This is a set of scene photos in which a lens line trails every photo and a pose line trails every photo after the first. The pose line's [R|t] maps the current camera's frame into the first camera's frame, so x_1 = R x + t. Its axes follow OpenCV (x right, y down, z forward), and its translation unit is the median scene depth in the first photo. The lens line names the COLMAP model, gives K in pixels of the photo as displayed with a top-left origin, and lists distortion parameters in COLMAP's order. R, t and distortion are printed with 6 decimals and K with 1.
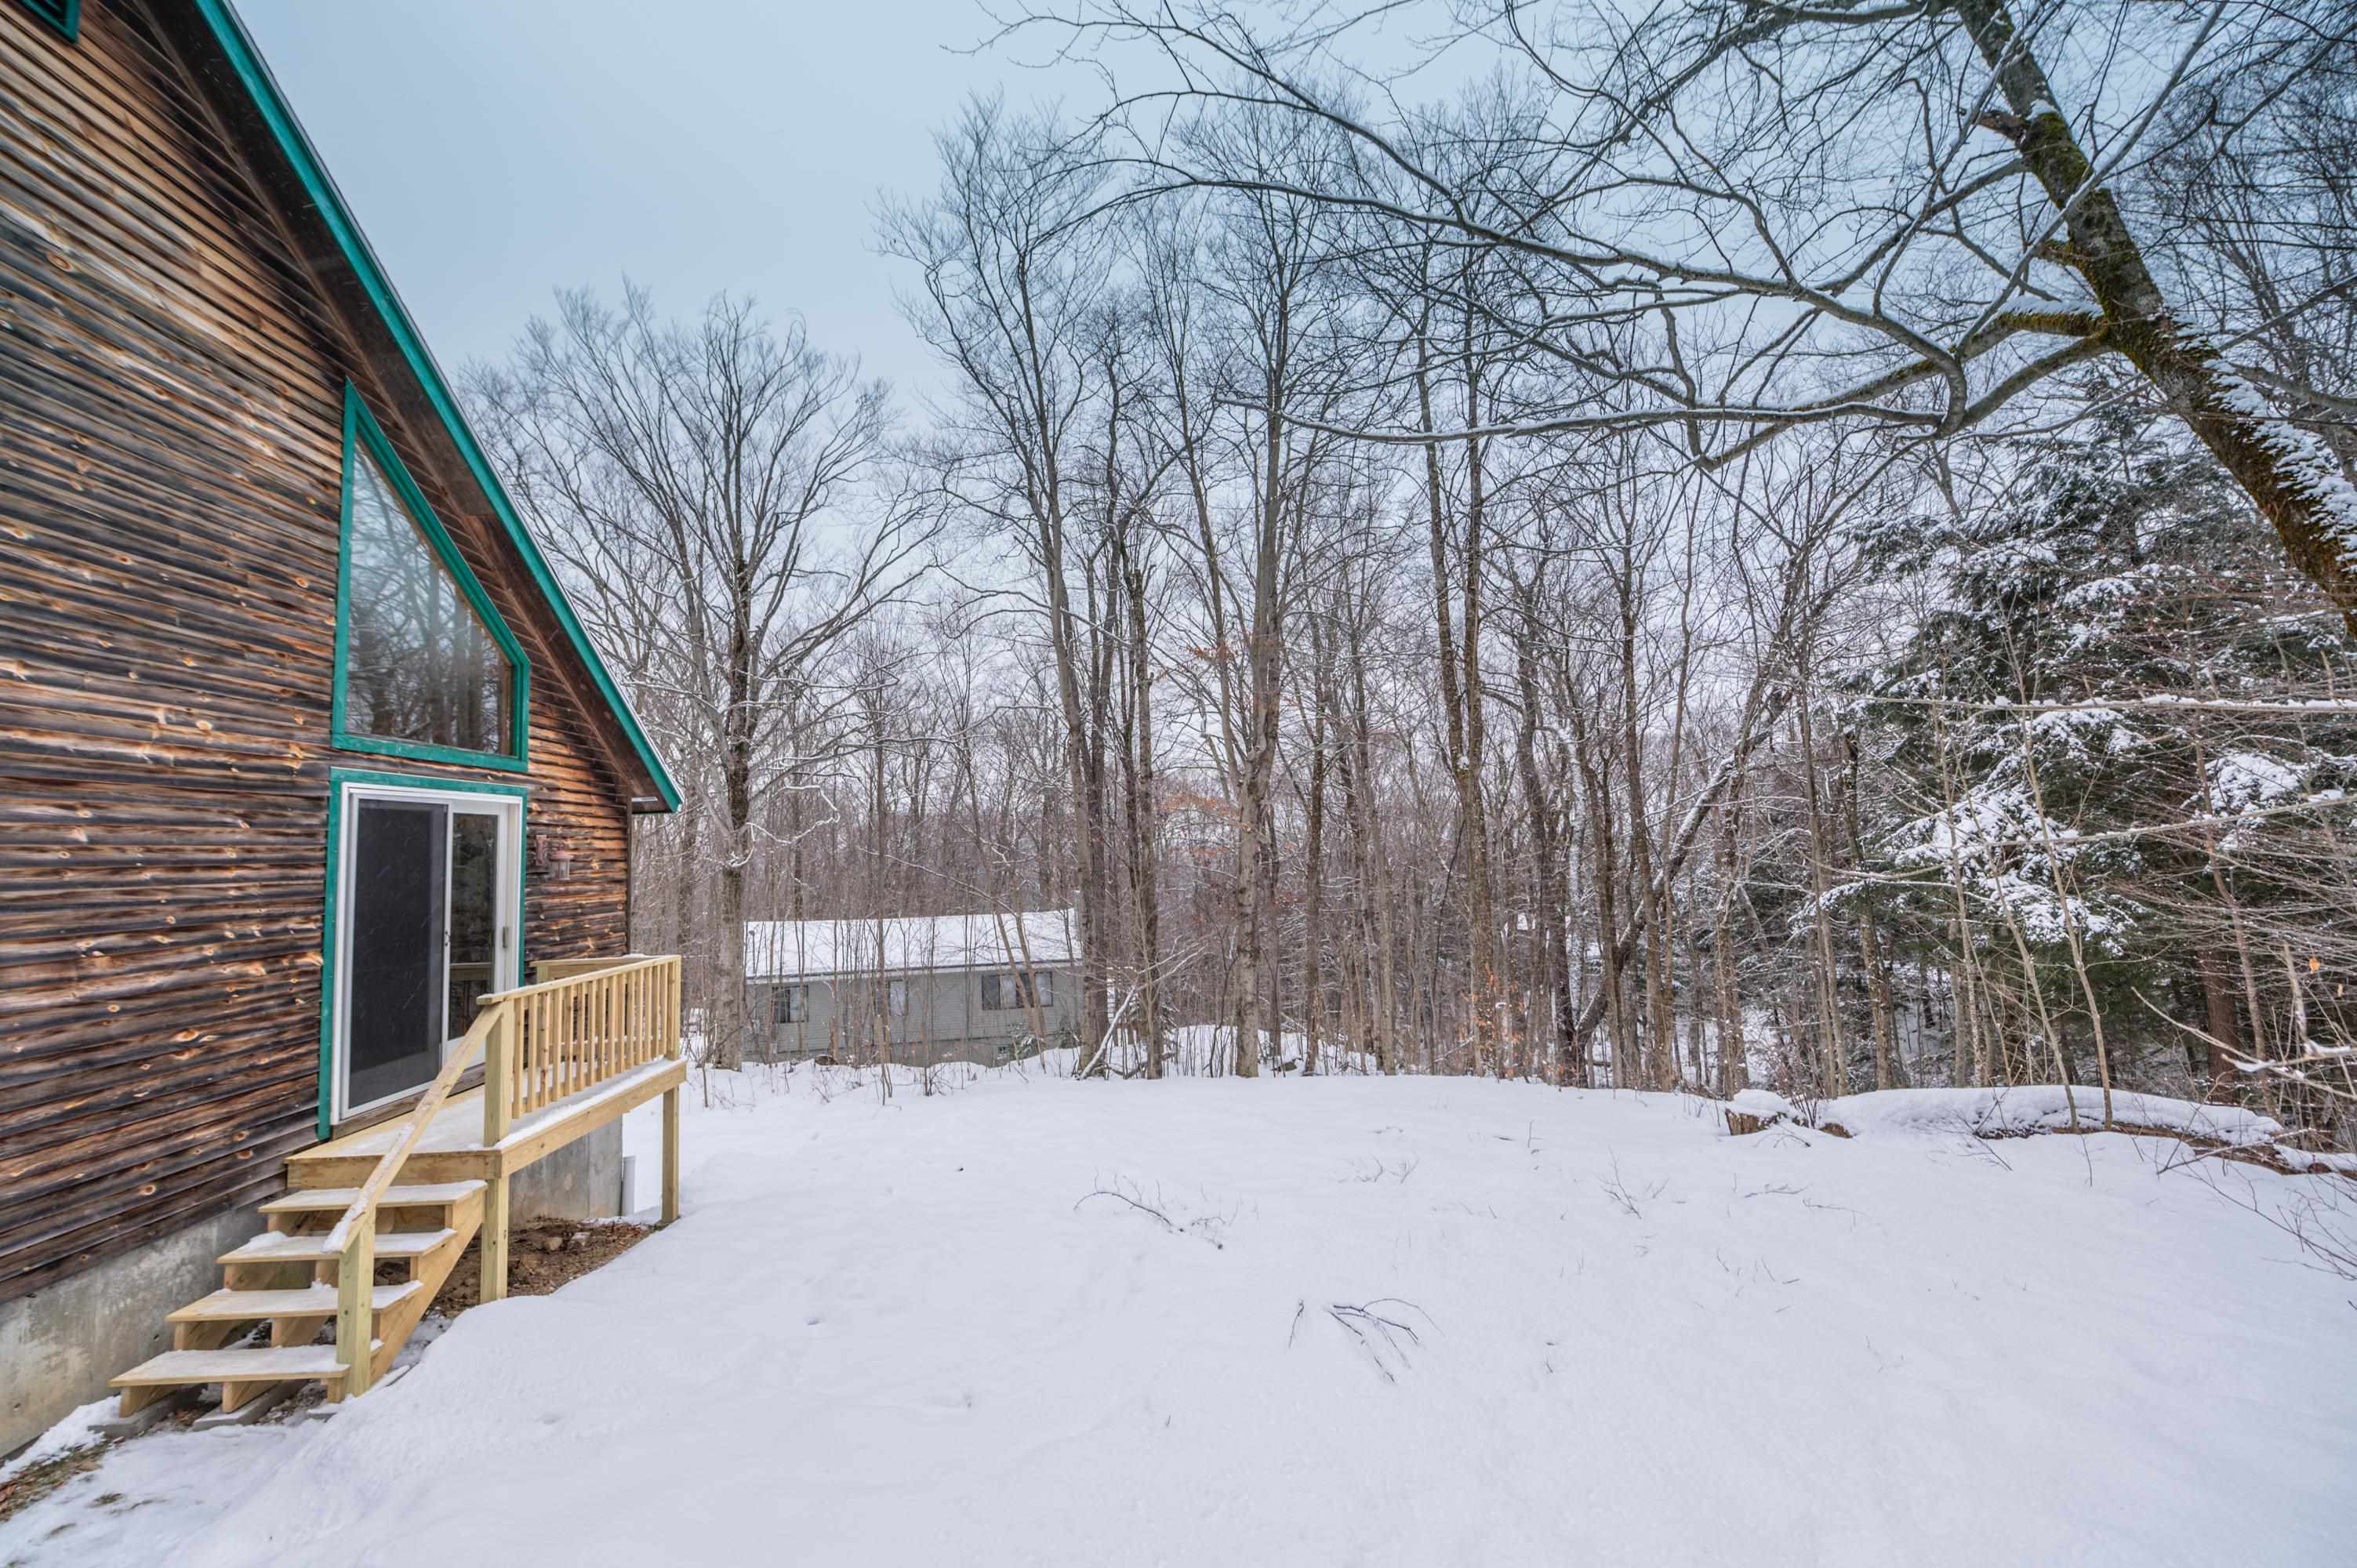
lens RADIAL K [[917.9, 0, 1178.5], [0, 917.9, 784.0], [0, 0, 1]] dist [-0.009739, 0.000007]
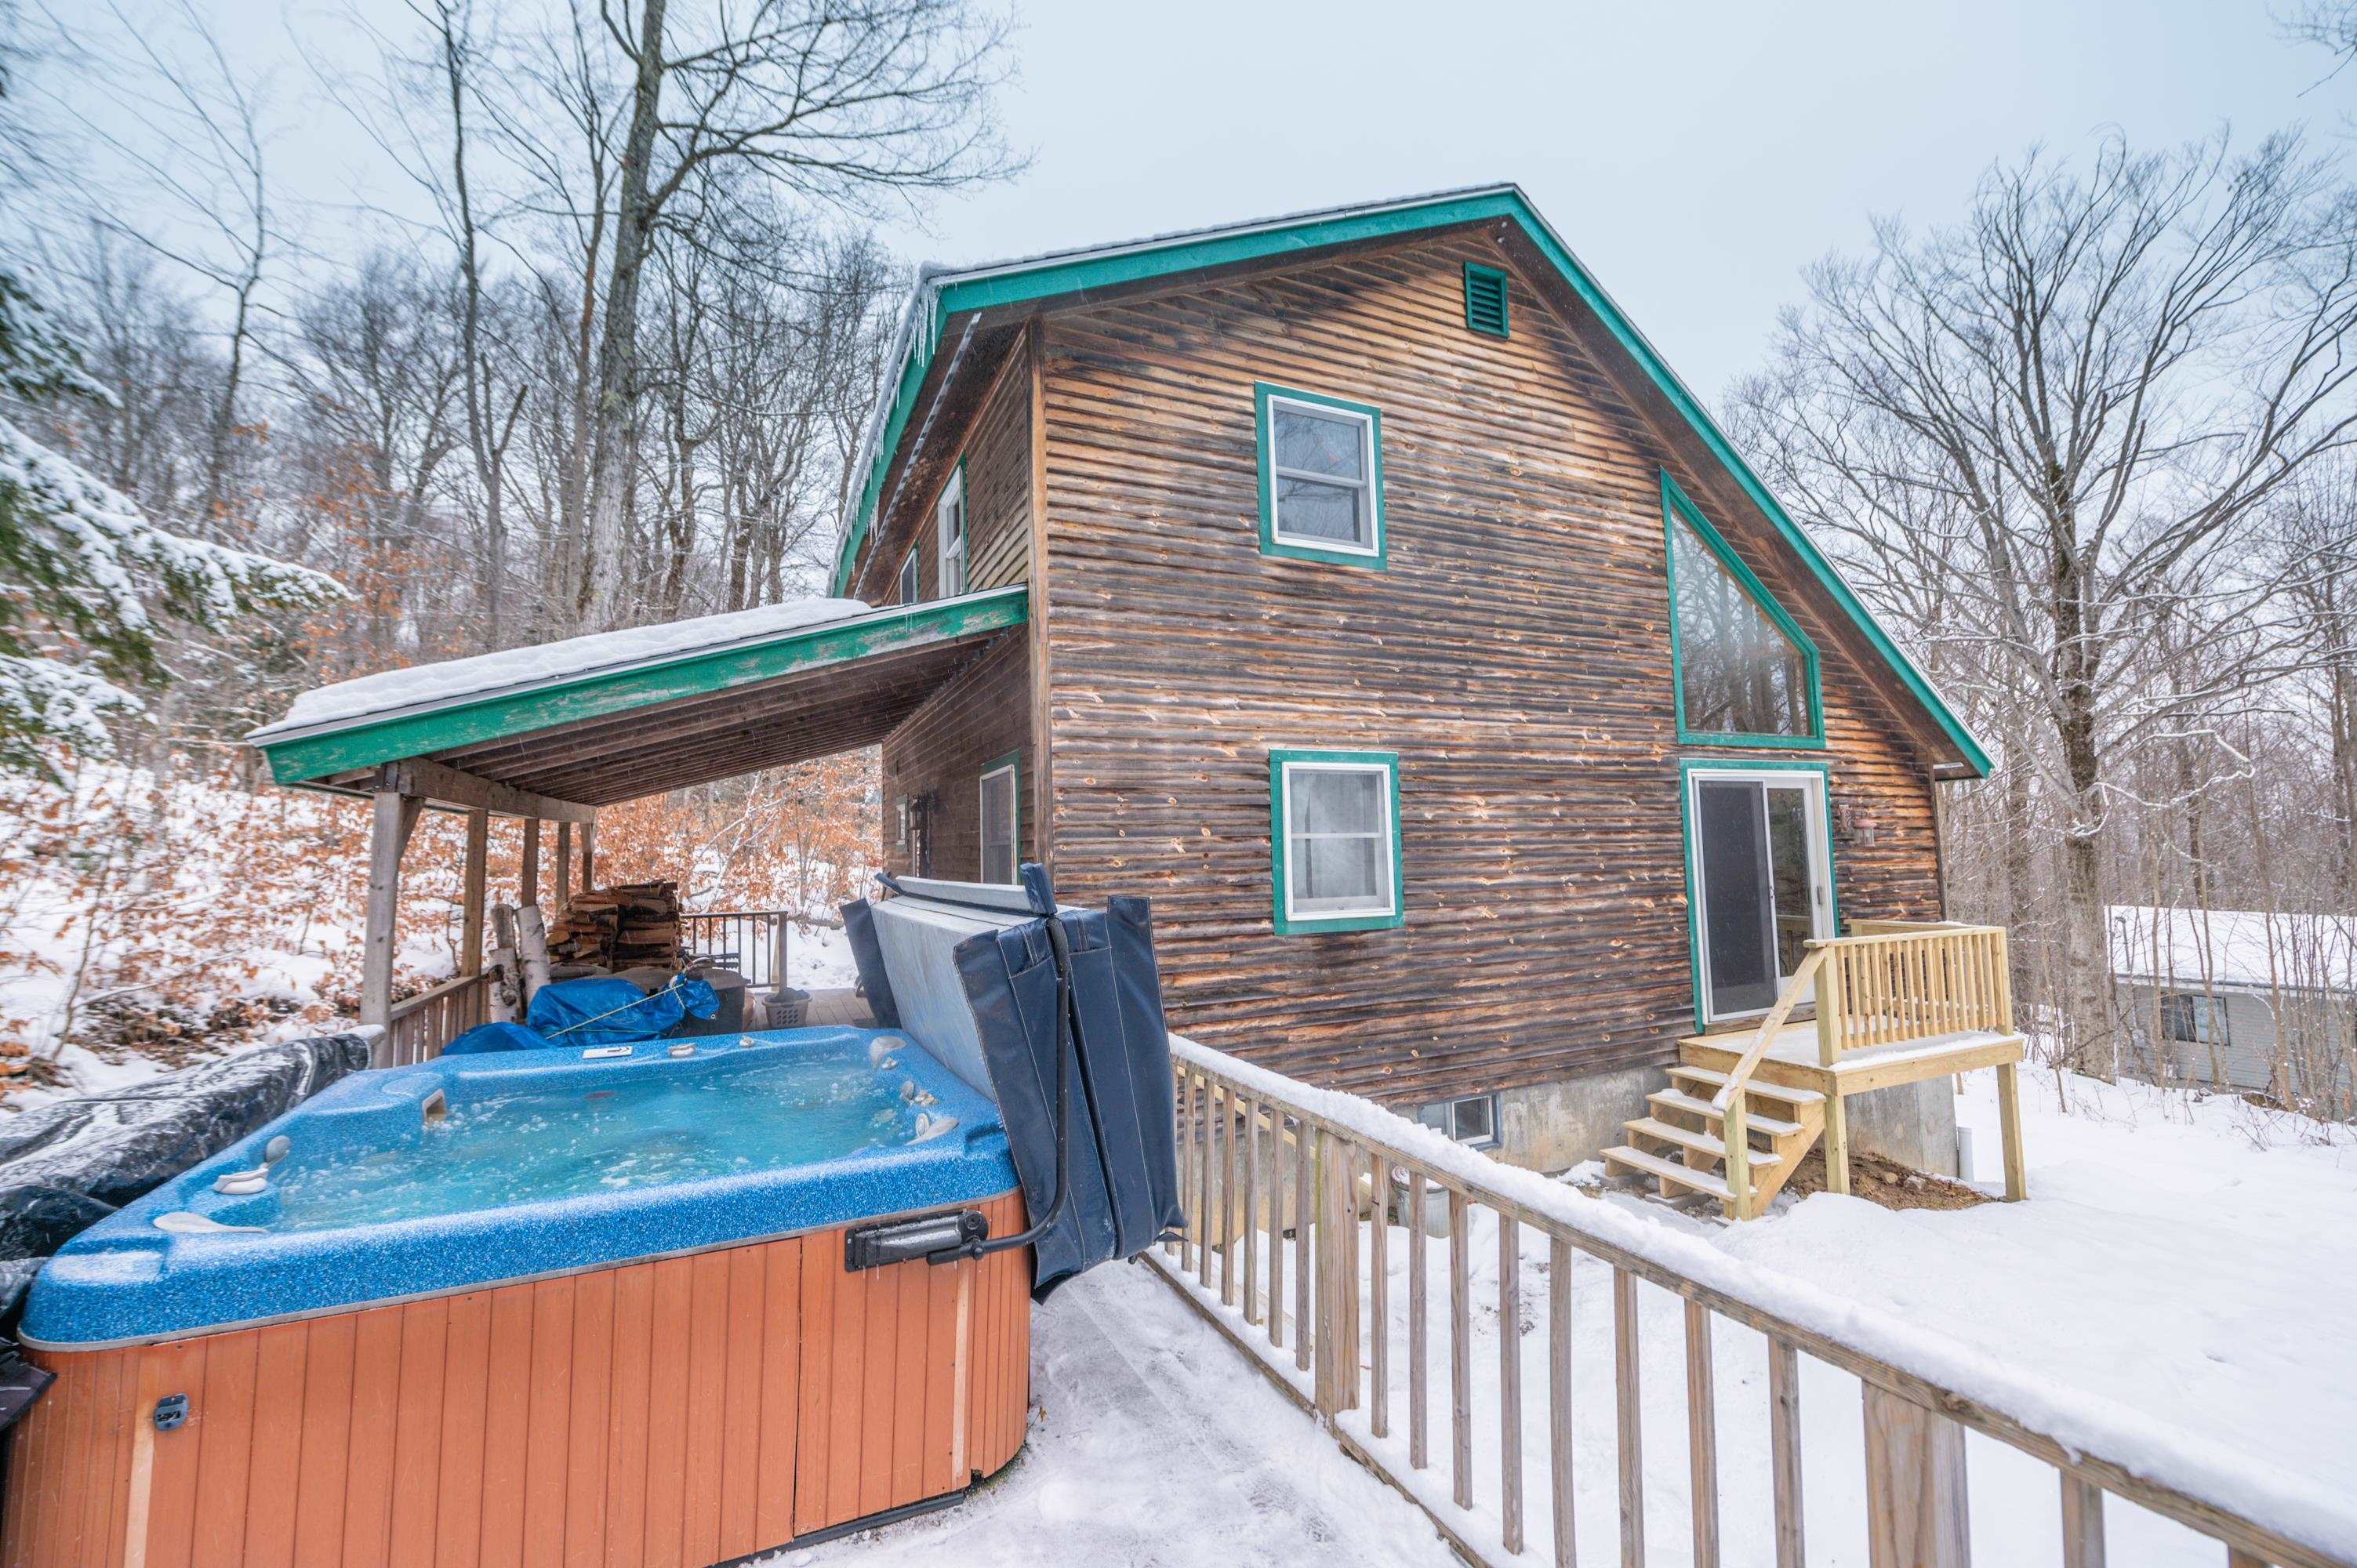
lens RADIAL K [[902.4, 0, 1173.3], [0, 902.4, 775.1], [0, 0, 1]] dist [-0.001700, -0.002137]
pose [[0.320974, -0.050473, -0.945742, 0.073897], [0.074139, 0.996854, -0.028038, -0.009707], [0.944182, -0.061117, 0.323706, -0.115405]]
